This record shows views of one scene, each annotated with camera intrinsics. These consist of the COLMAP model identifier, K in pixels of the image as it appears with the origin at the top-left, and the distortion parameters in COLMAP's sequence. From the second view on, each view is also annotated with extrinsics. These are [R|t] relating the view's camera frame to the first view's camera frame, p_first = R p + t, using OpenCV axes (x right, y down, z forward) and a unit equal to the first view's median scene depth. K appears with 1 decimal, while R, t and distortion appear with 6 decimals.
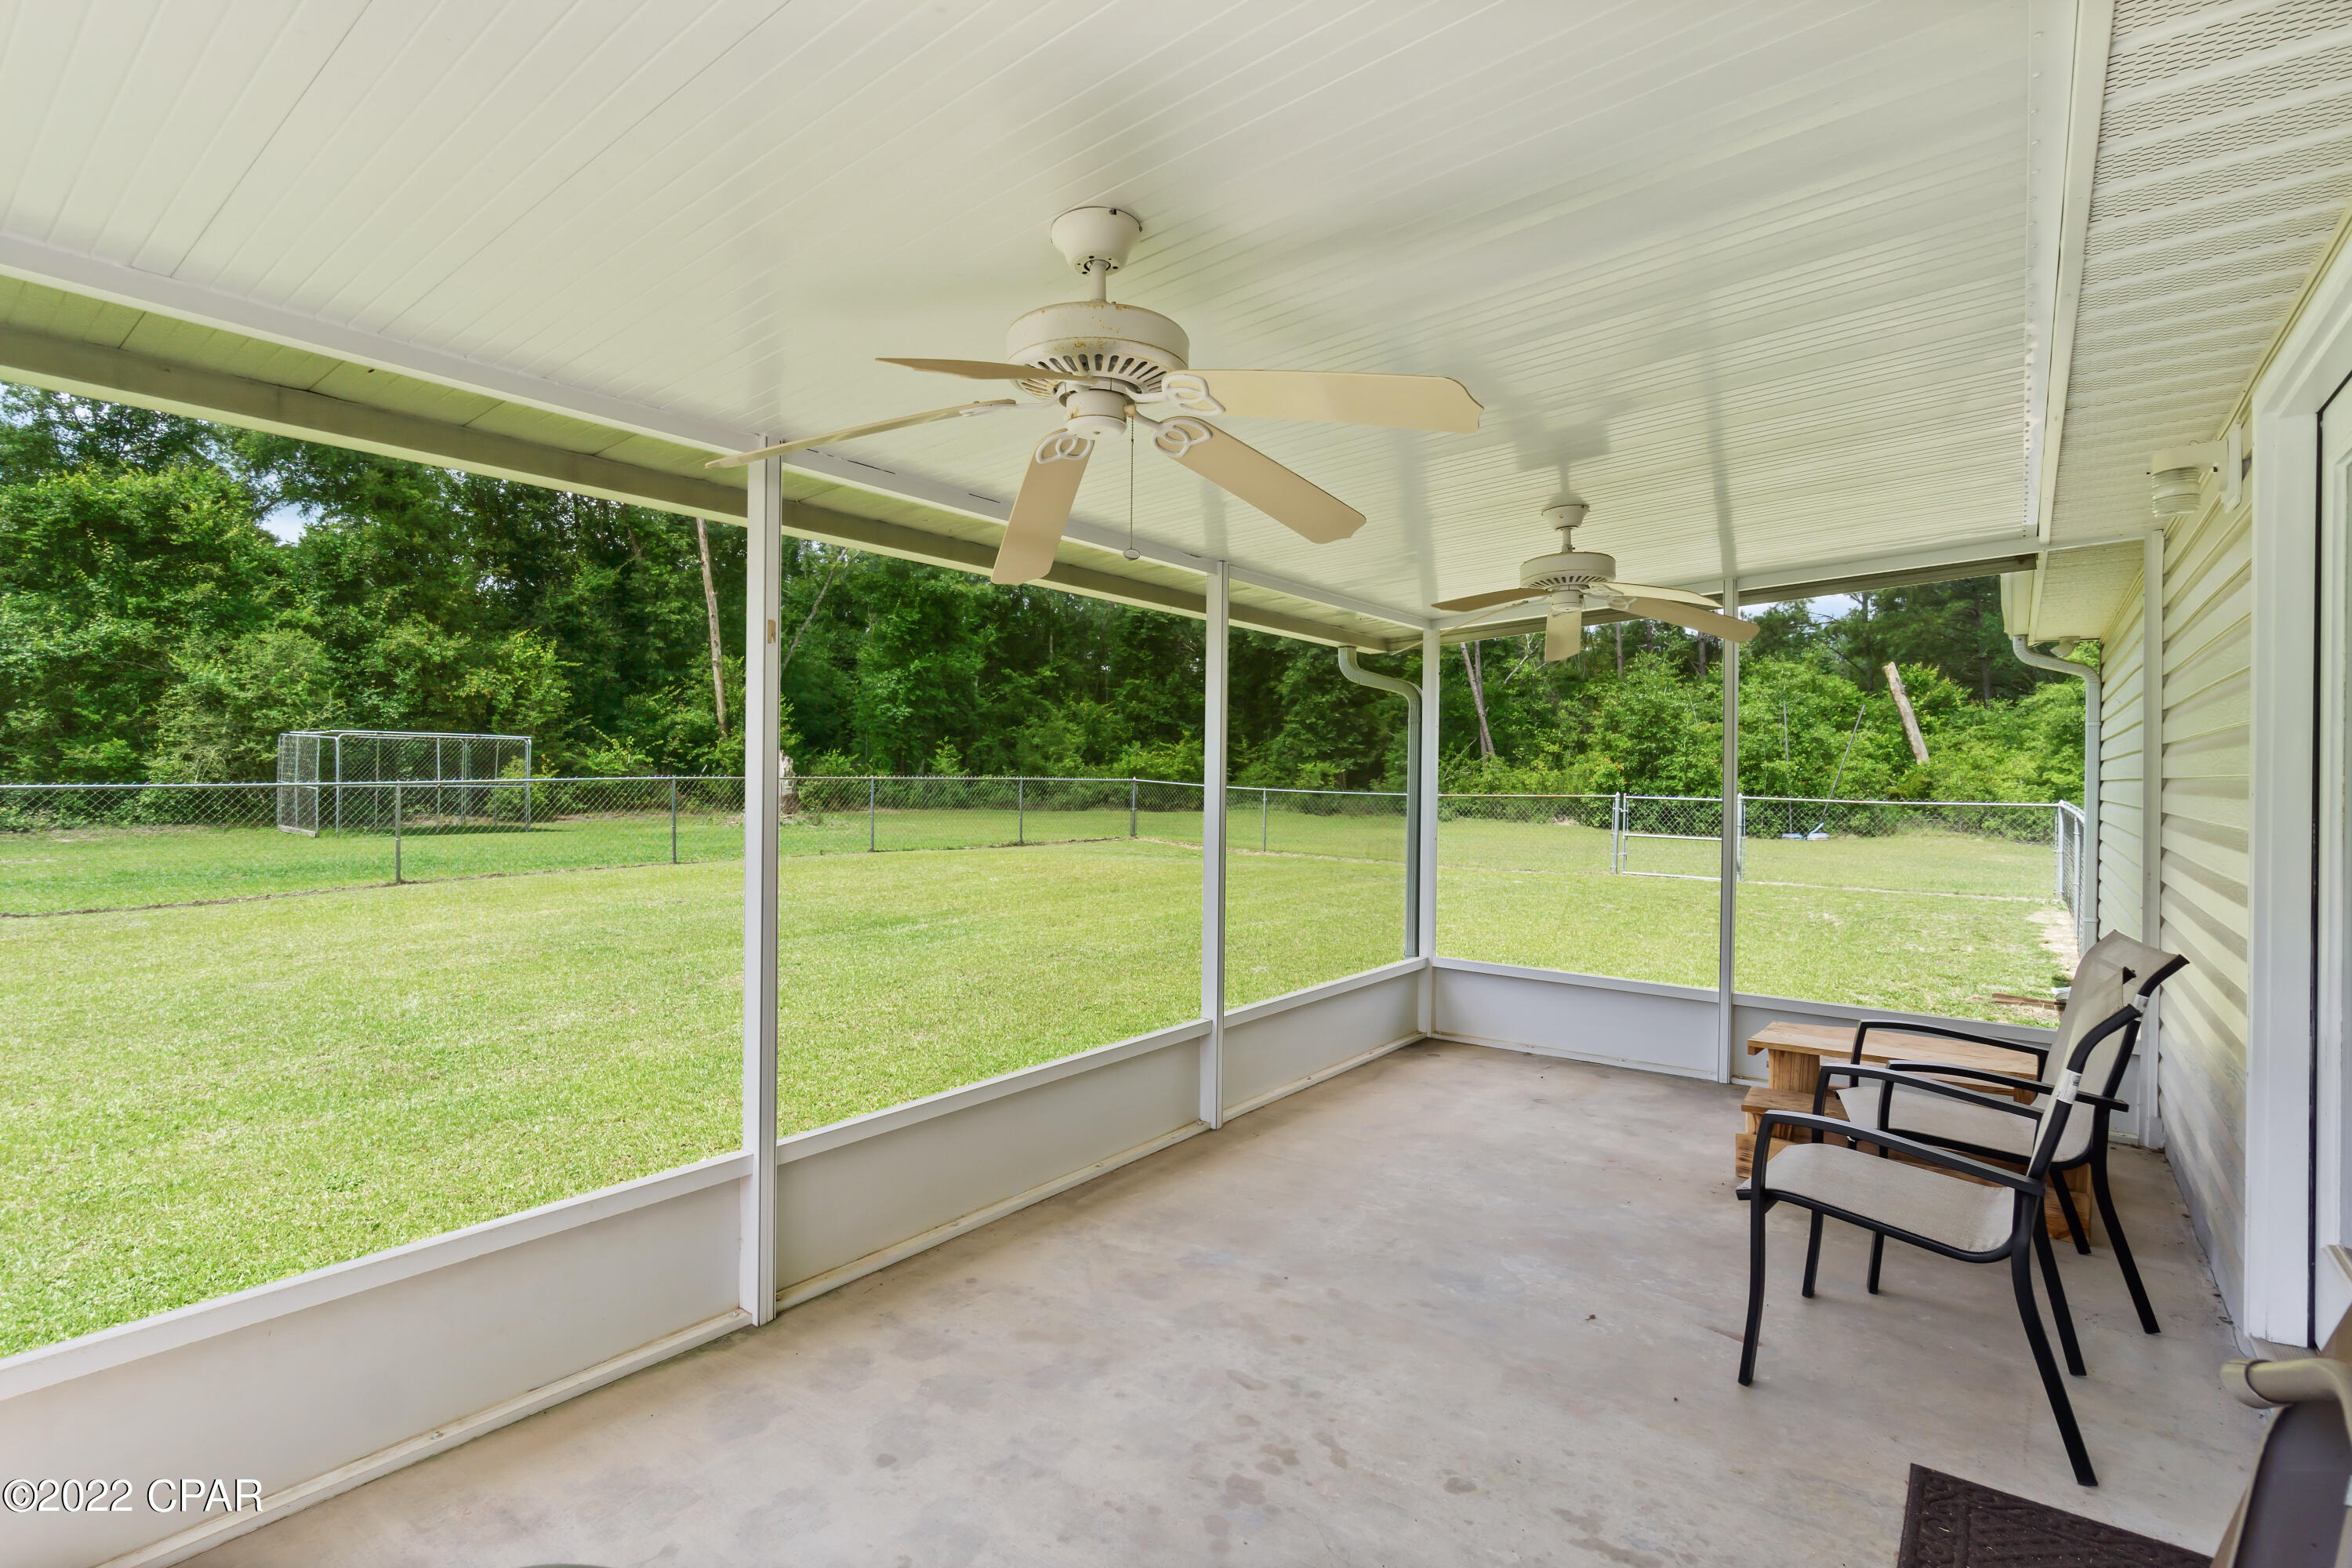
lens RADIAL K [[1143.3, 0, 1181.4], [0, 1143.3, 783.0], [0, 0, 1]] dist [0.002781, 0.001378]
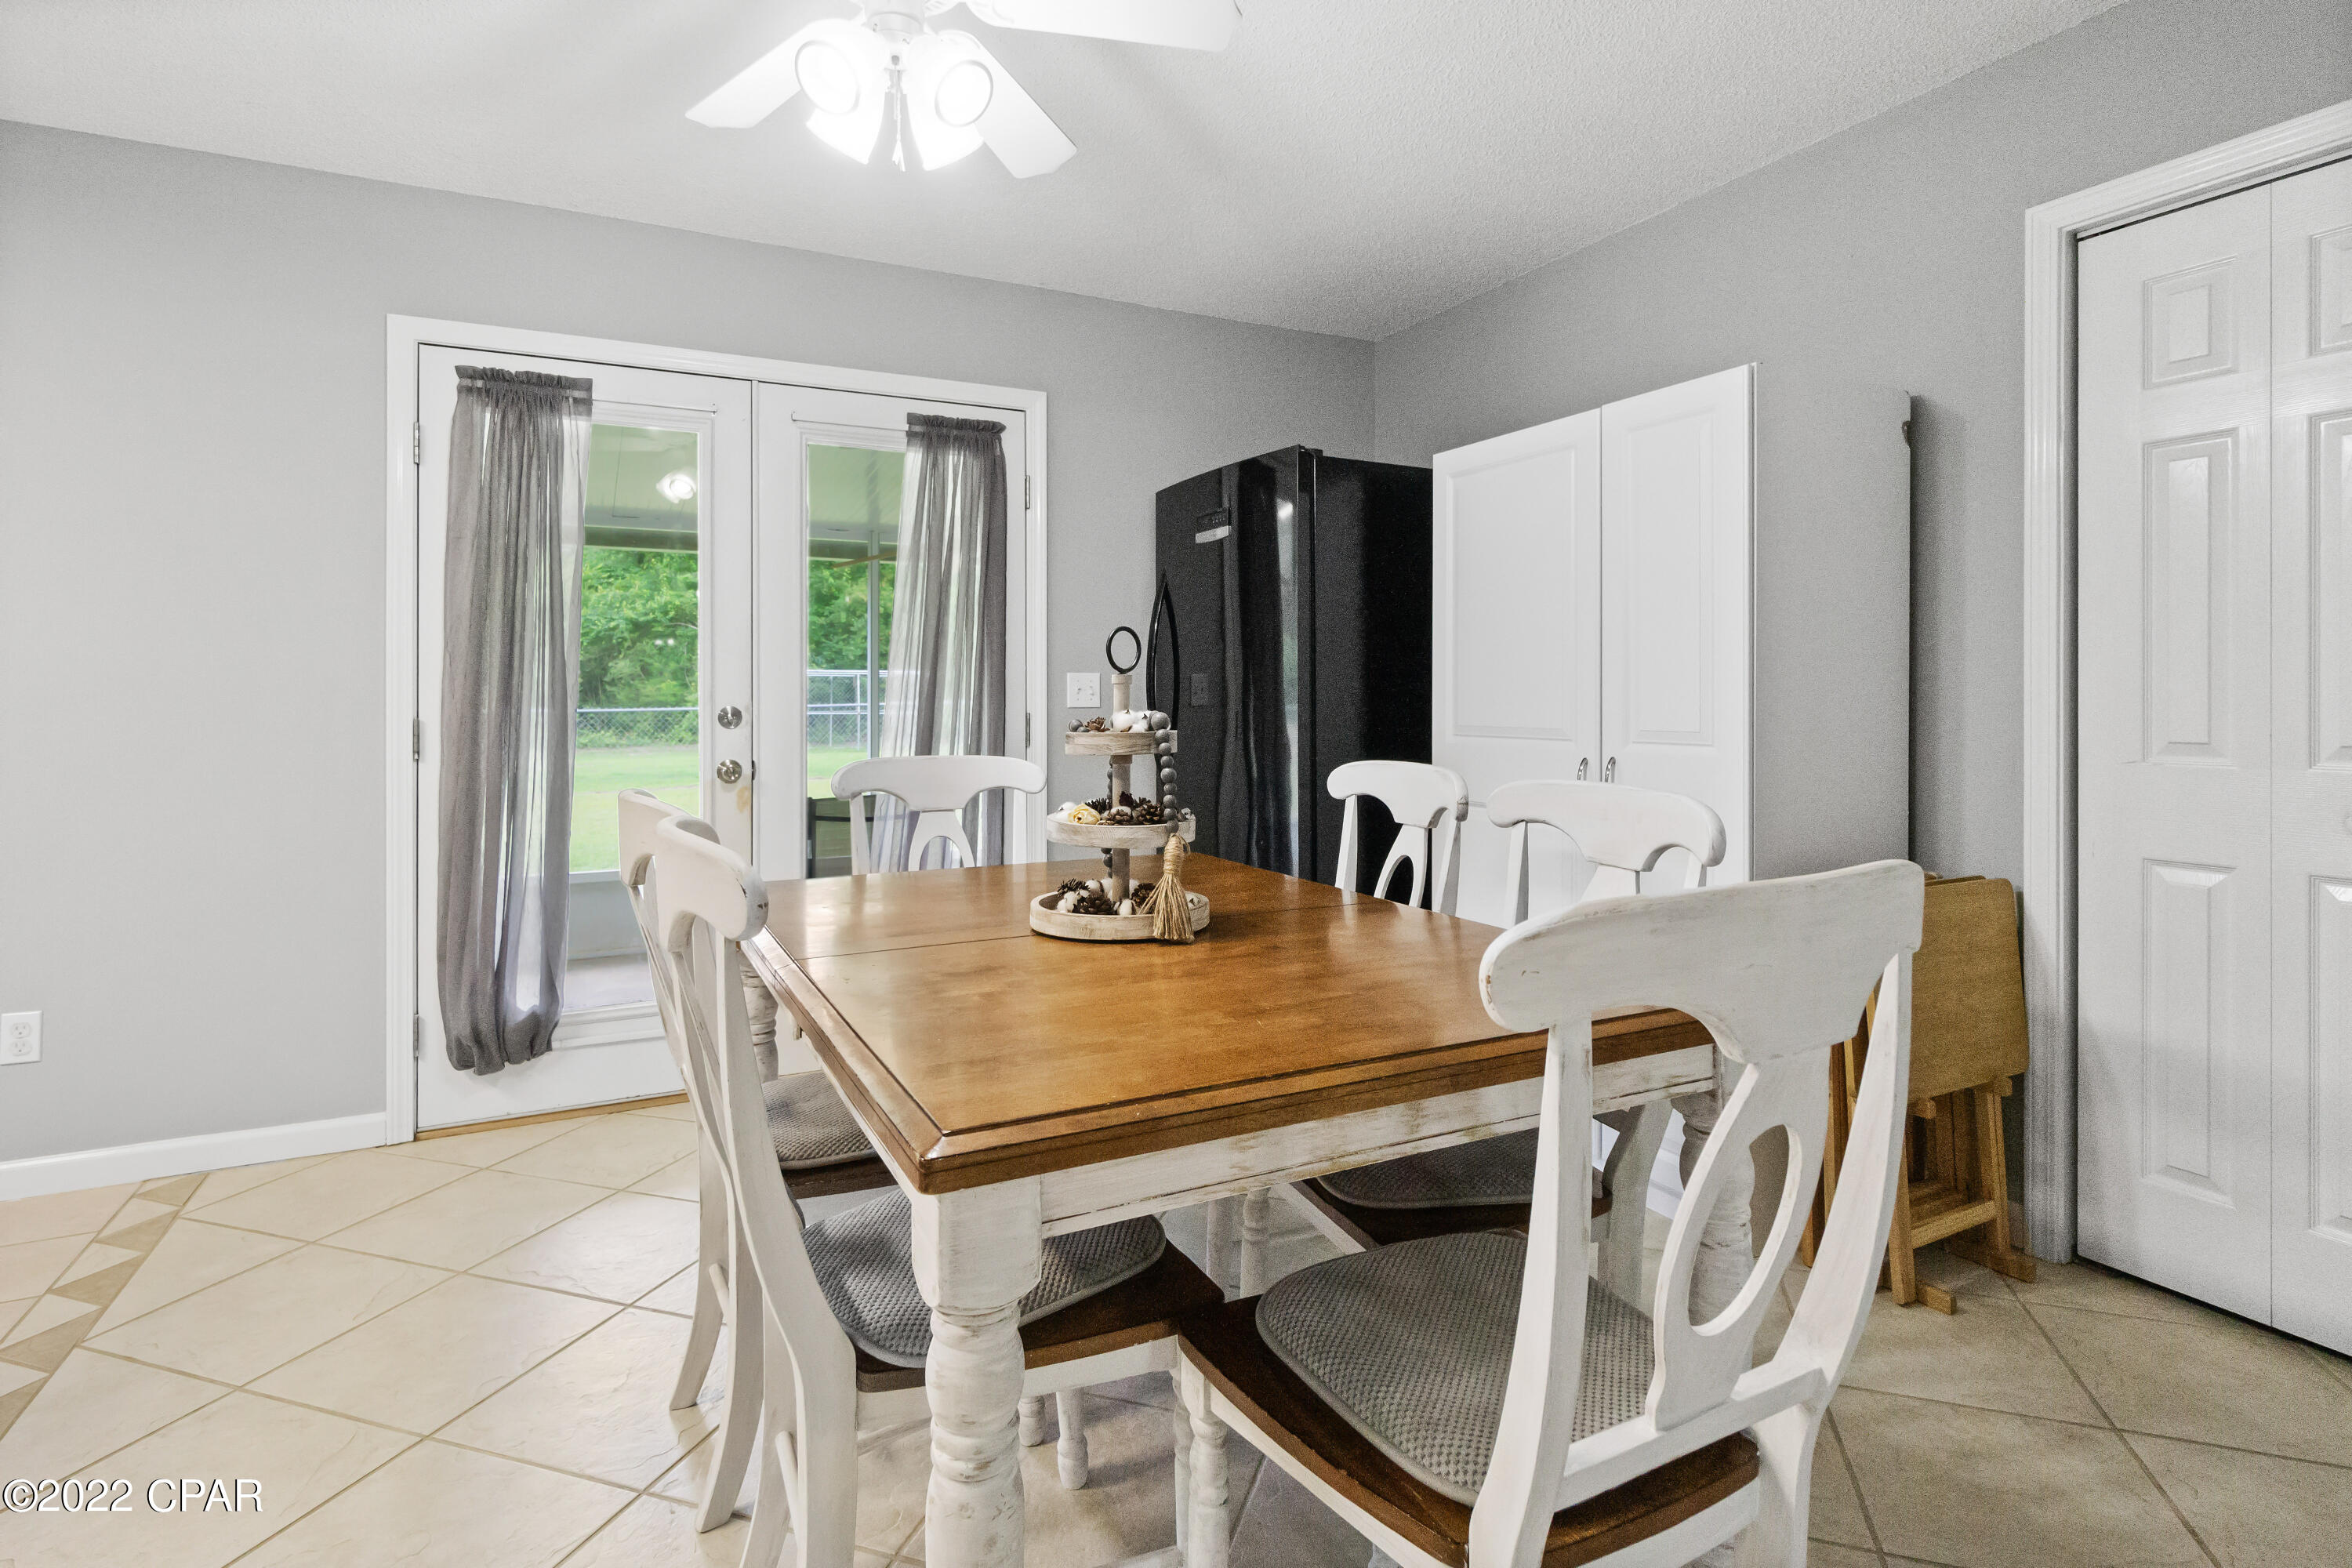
lens RADIAL K [[1143.3, 0, 1176.6], [0, 1143.3, 704.3], [0, 0, 1]] dist [0.002781, 0.001378]
pose [[0.896835, -0.005189, -0.442335, 0.199757], [0.002563, 0.999975, -0.006533, 0.000740], [0.442358, 0.004725, 0.896826, 0.057244]]
